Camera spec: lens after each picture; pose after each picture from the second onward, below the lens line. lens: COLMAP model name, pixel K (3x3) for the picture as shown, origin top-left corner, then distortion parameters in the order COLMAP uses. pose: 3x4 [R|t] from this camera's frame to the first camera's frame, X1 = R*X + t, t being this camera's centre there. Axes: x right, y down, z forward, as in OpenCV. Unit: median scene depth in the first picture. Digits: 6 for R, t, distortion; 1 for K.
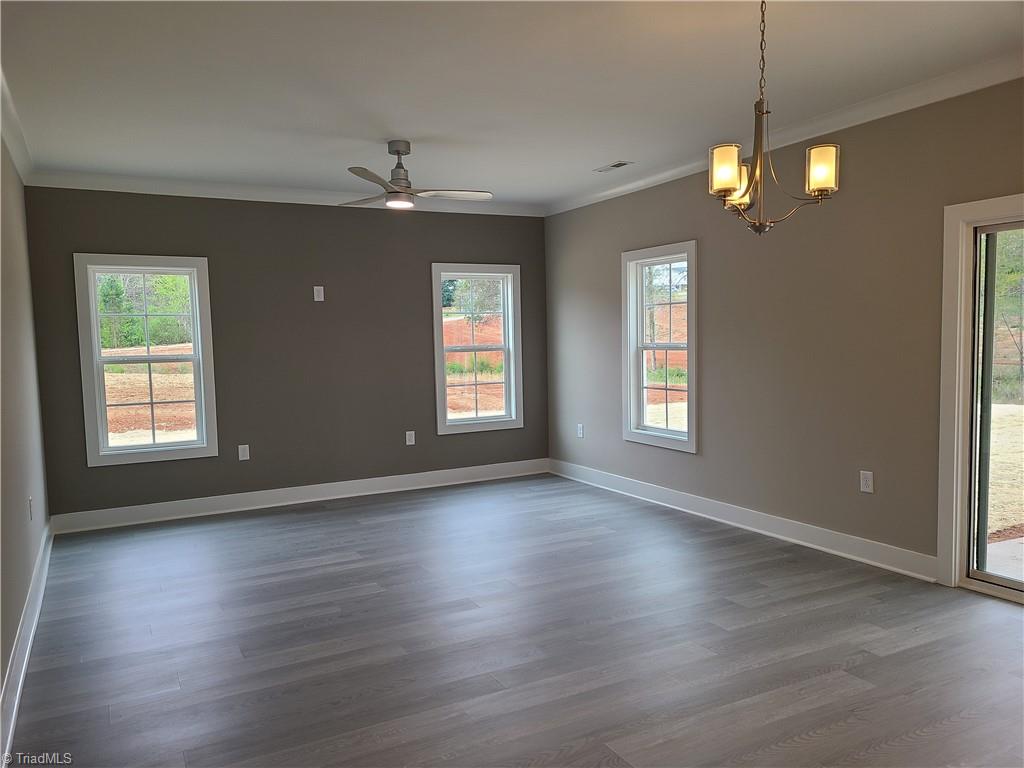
lens RADIAL K [[753.6, 0, 525.0], [0, 753.6, 400.5], [0, 0, 1]] dist [0.050069, -0.000380]
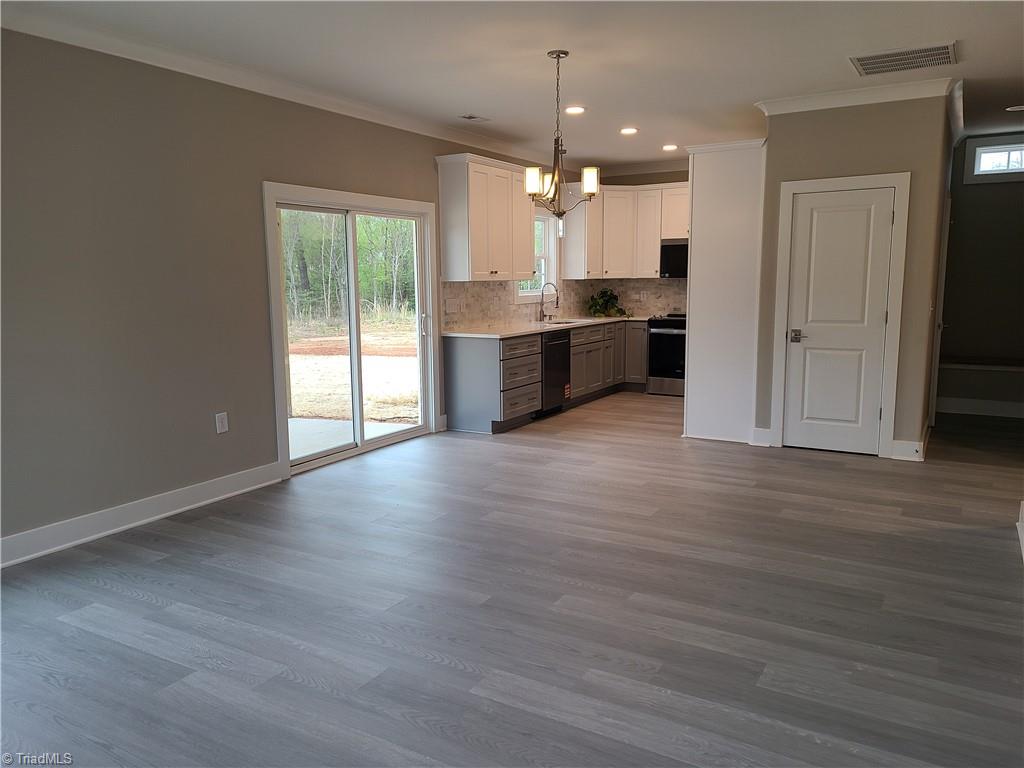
lens RADIAL K [[773.3, 0, 505.2], [0, 773.3, 387.7], [0, 0, 1]] dist [0.030898, -0.001031]
pose [[-0.507430, -0.093753, 0.856578, -0.516378], [0.094480, 0.982017, 0.163452, -0.061441], [-0.856498, 0.163870, -0.489447, 0.906863]]
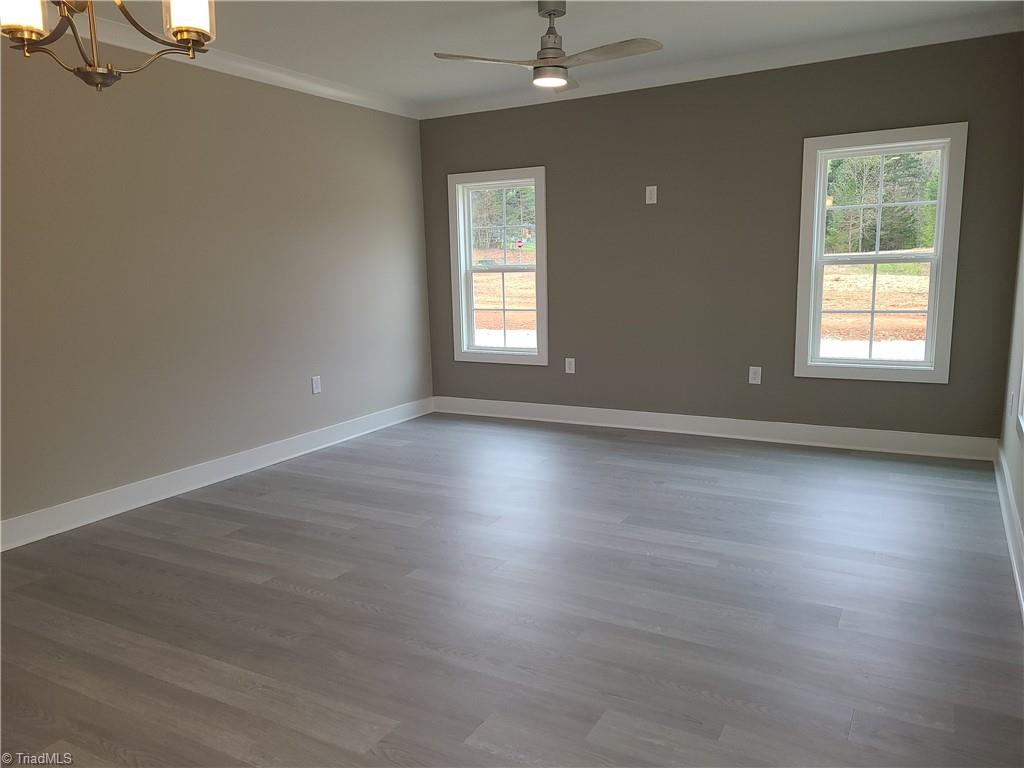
lens RADIAL K [[773.3, 0, 505.2], [0, 773.3, 387.7], [0, 0, 1]] dist [0.030898, -0.001031]
pose [[0.532210, 0.146465, -0.833847, 0.455725], [-0.058488, 0.988929, 0.136375, -0.037887], [0.844590, -0.023810, 0.534884, 0.421453]]
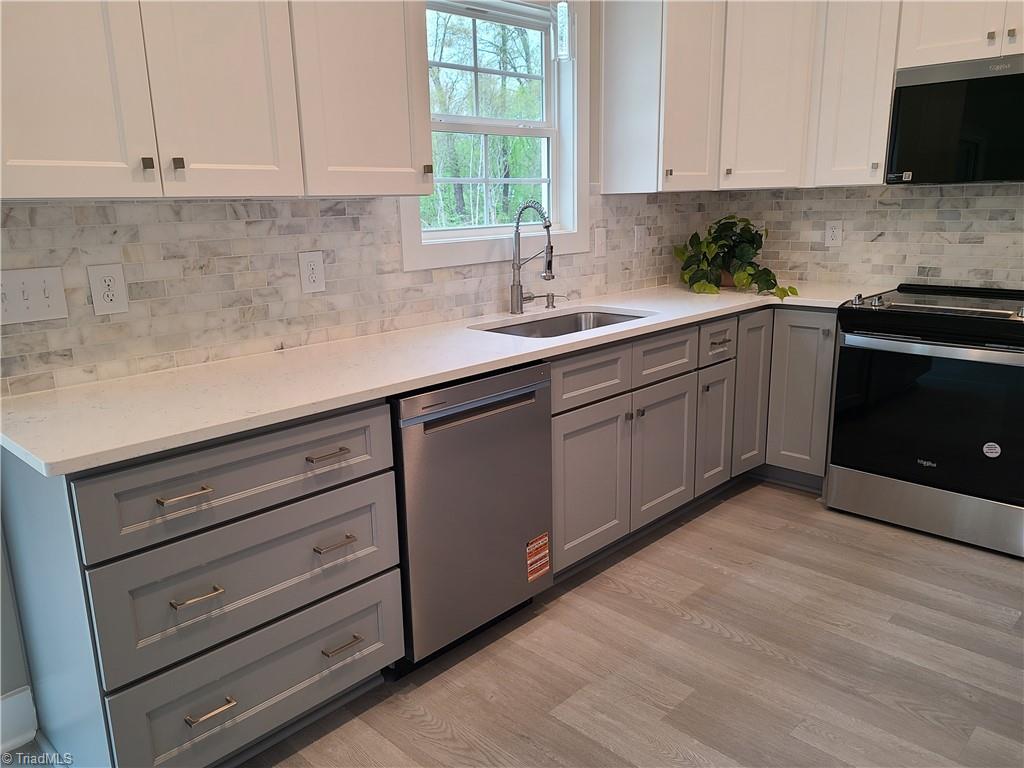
lens RADIAL K [[773.3, 0, 505.2], [0, 773.3, 387.7], [0, 0, 1]] dist [0.030898, -0.001031]
pose [[-0.289410, -0.195822, 0.936961, -0.462118], [0.109915, 0.965577, 0.235753, -0.057995], [-0.950874, 0.171216, -0.257924, 0.859033]]
